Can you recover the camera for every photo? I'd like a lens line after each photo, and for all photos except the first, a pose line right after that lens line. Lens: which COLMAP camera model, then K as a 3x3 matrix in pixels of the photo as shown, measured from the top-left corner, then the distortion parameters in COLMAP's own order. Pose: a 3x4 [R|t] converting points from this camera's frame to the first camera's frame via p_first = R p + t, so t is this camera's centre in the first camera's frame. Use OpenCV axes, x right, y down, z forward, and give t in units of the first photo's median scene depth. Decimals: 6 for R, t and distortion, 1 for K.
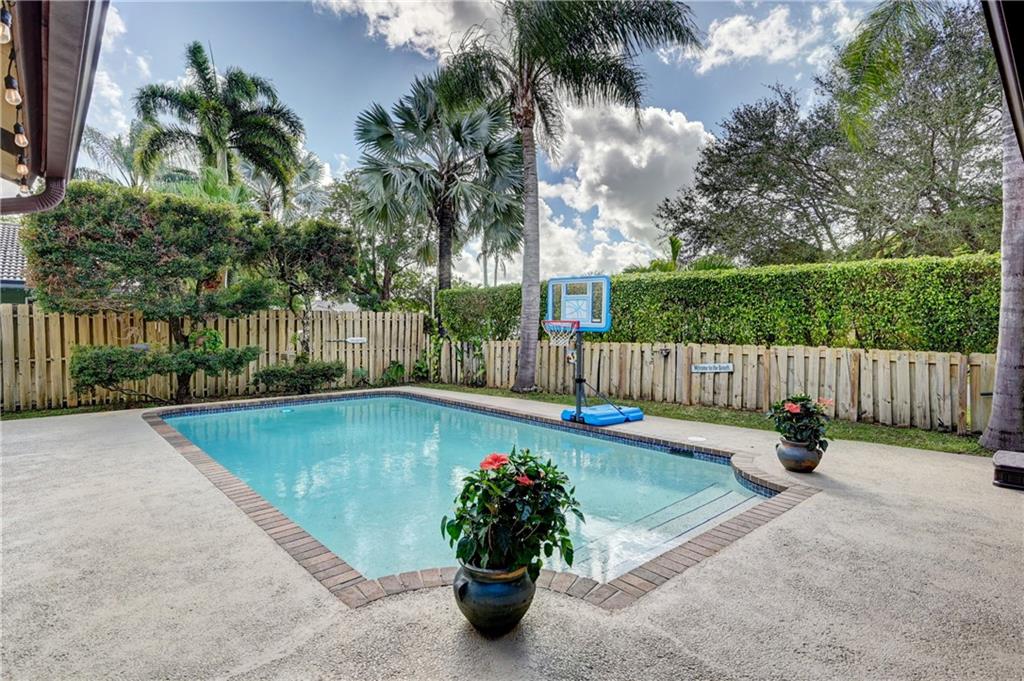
lens RADIAL K [[516.6, 0, 512.0], [0, 516.6, 340.5], [0, 0, 1]] dist [0.000628, 0.000198]
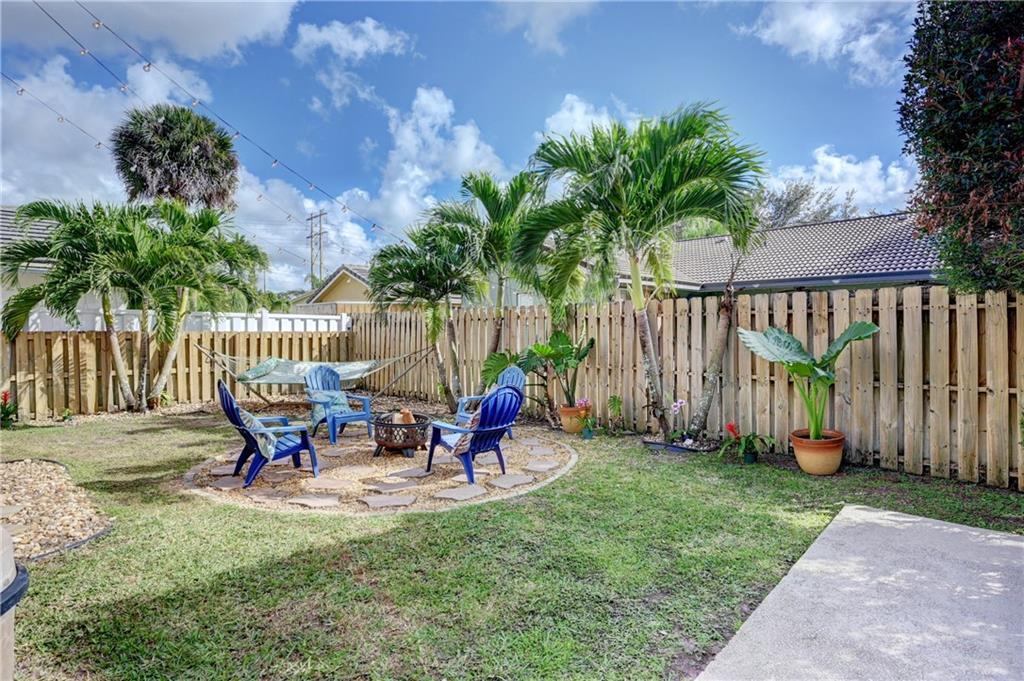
lens RADIAL K [[516.6, 0, 512.0], [0, 516.6, 340.5], [0, 0, 1]] dist [0.000628, 0.000198]
pose [[0.064476, 0.017898, -0.997759, -0.401716], [-0.019372, 0.999673, 0.016681, -0.011338], [0.997731, 0.018253, 0.064802, 0.483363]]
